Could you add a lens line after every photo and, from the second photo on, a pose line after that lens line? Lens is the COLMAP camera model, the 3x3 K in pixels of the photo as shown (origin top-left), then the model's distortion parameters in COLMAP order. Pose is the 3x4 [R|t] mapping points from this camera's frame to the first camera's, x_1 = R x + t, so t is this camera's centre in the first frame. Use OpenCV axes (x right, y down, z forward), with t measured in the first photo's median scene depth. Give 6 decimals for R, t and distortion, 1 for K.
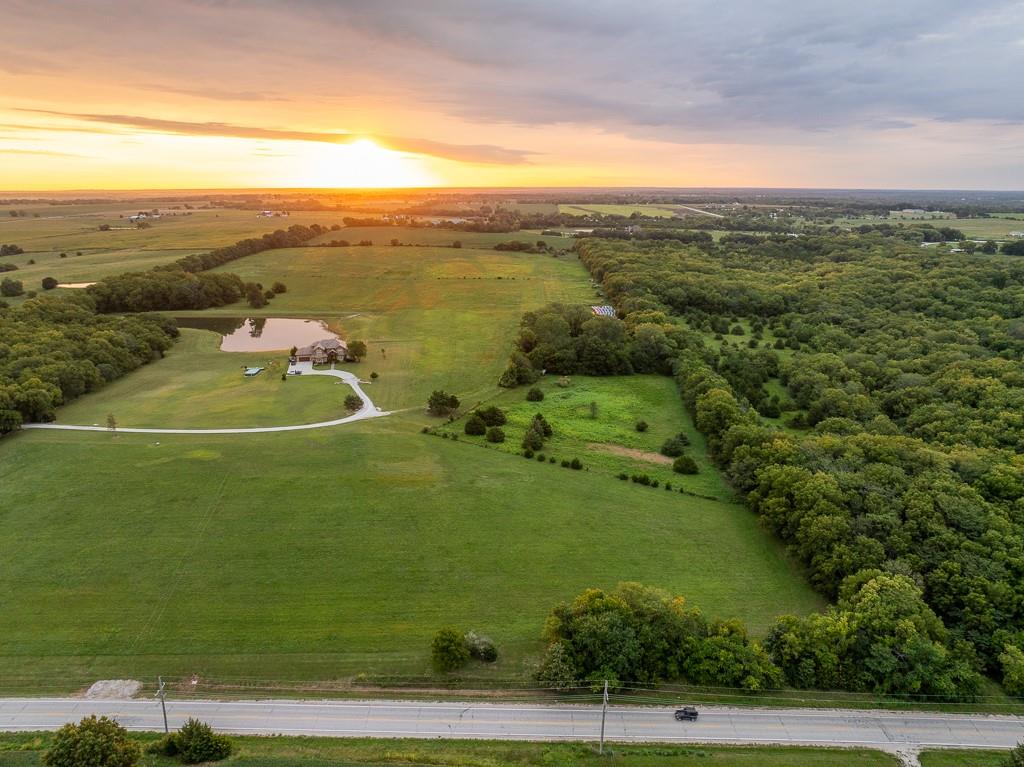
lens RADIAL K [[715.3, 0, 511.6], [0, 715.3, 391.5], [0, 0, 1]] dist [-0.034133, -0.004739]
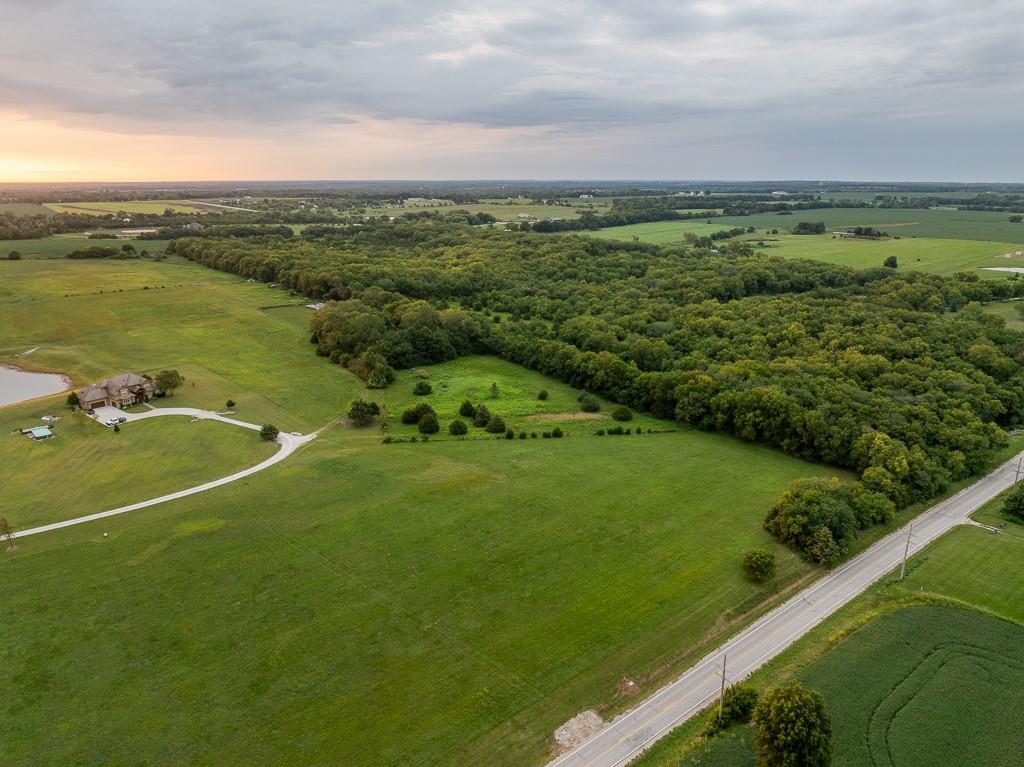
lens RADIAL K [[715.3, 0, 509.7], [0, 715.3, 377.8], [0, 0, 1]] dist [-0.034133, -0.004739]
pose [[0.766519, -0.170704, 0.619119, -0.145335], [0.175636, 0.982996, 0.053581, -0.012638], [-0.617738, 0.067669, 0.783467, 0.036955]]
